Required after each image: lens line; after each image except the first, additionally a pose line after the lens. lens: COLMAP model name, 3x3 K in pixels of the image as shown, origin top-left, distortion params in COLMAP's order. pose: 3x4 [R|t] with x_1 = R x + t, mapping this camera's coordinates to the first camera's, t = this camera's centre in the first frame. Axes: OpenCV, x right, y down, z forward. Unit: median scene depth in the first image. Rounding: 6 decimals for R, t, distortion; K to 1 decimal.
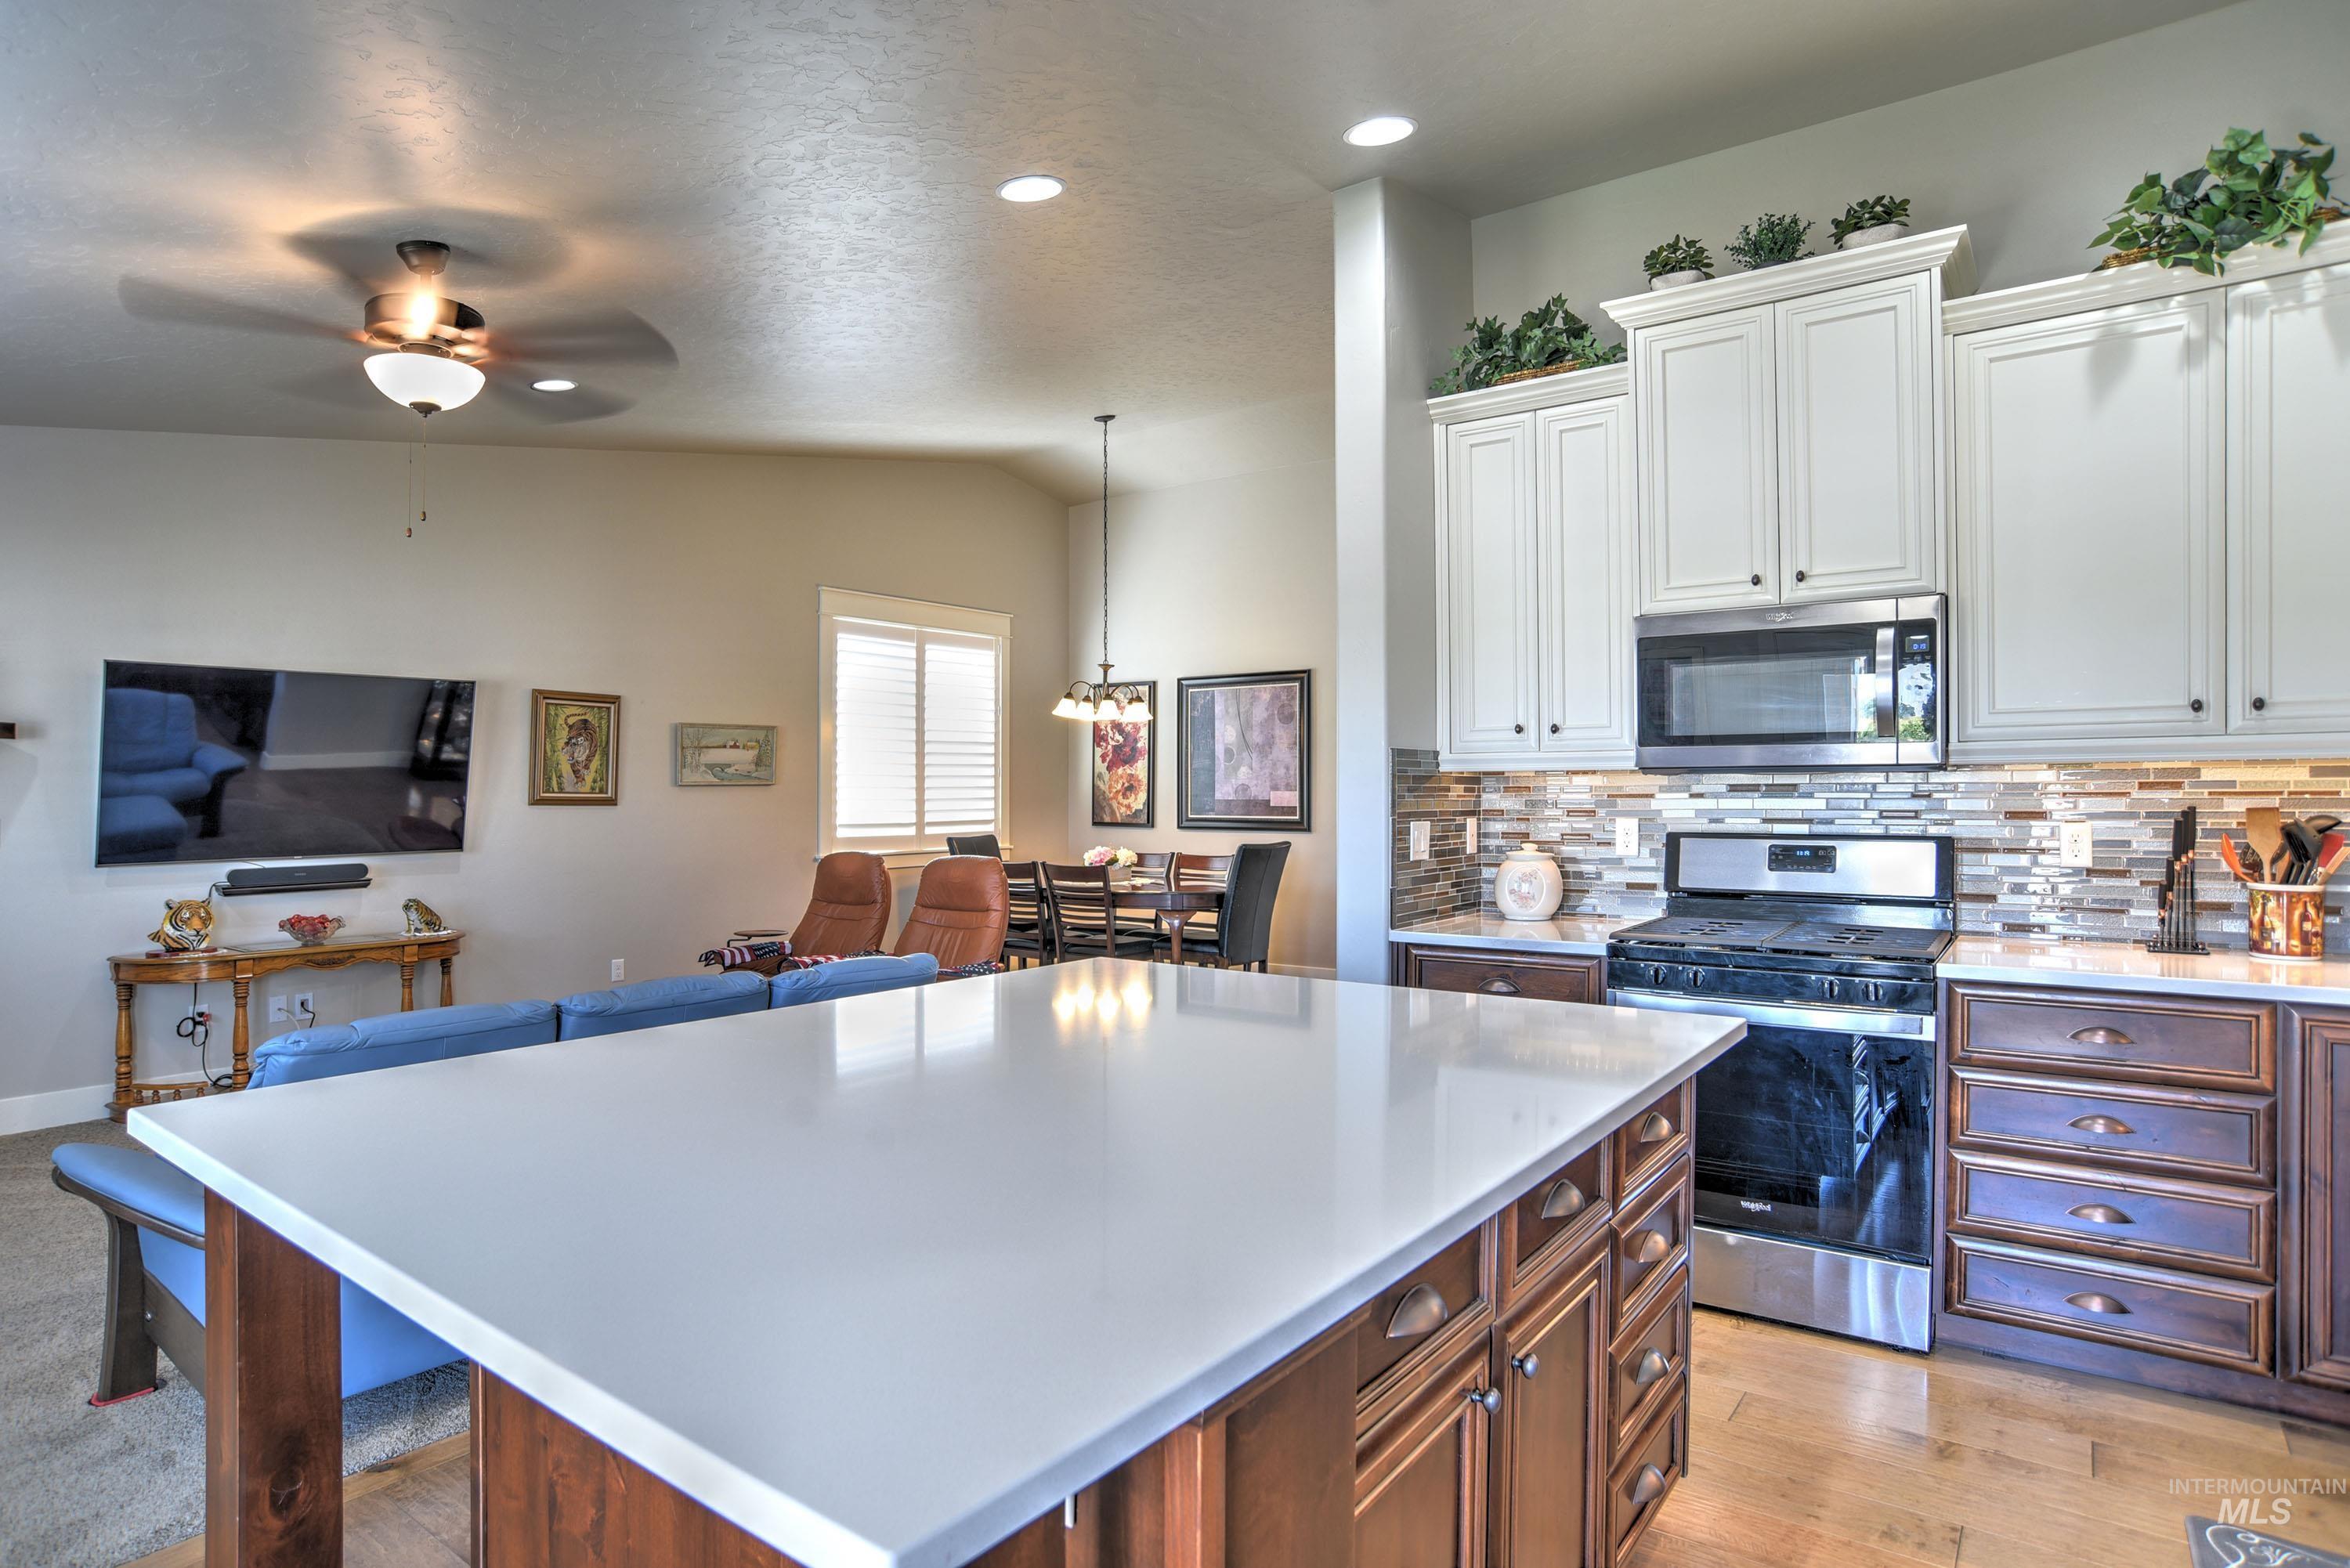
lens RADIAL K [[1301.3, 0, 1175.0], [0, 1301.3, 784.0], [0, 0, 1]] dist [-0.000094, -0.000047]
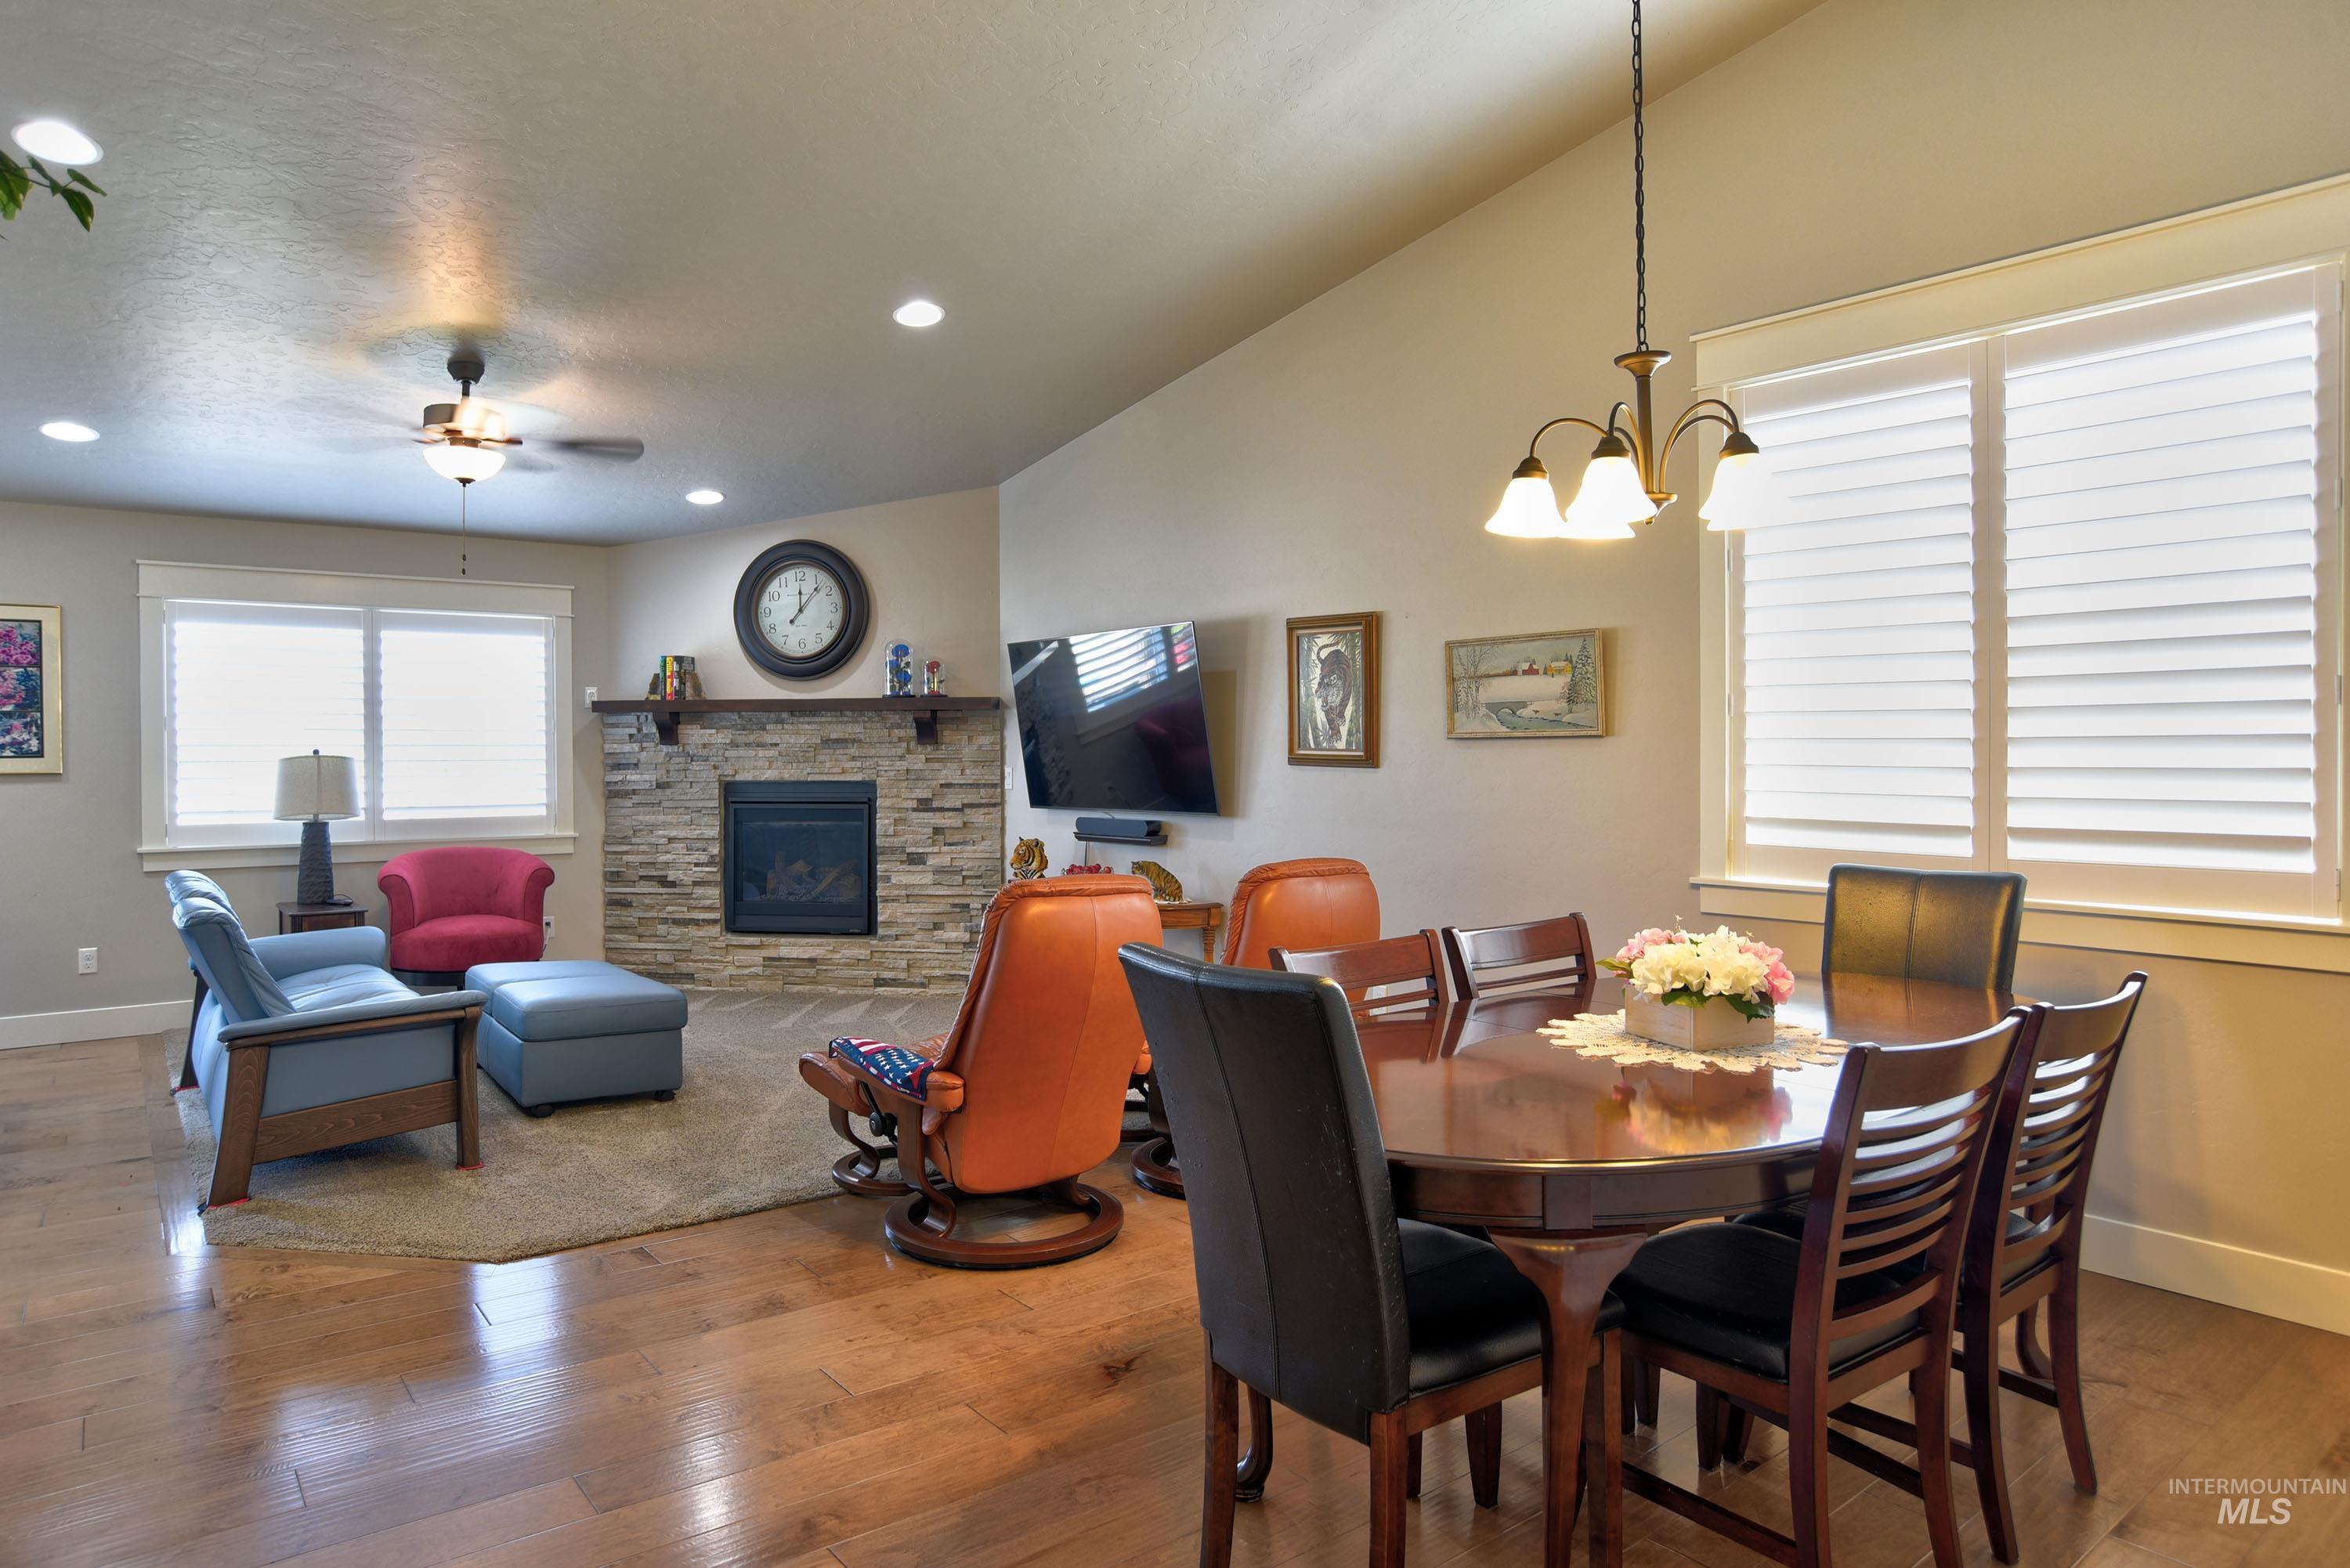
lens RADIAL K [[1466.3, 0, 1176.8], [0, 1466.3, 743.8], [0, 0, 1]] dist [-0.036525, 0.000038]
pose [[-0.273976, 0.006166, -0.961717, 0.350116], [0.011519, 0.999929, 0.003129, -0.000122], [0.961668, -0.010220, -0.274028, 1.057616]]
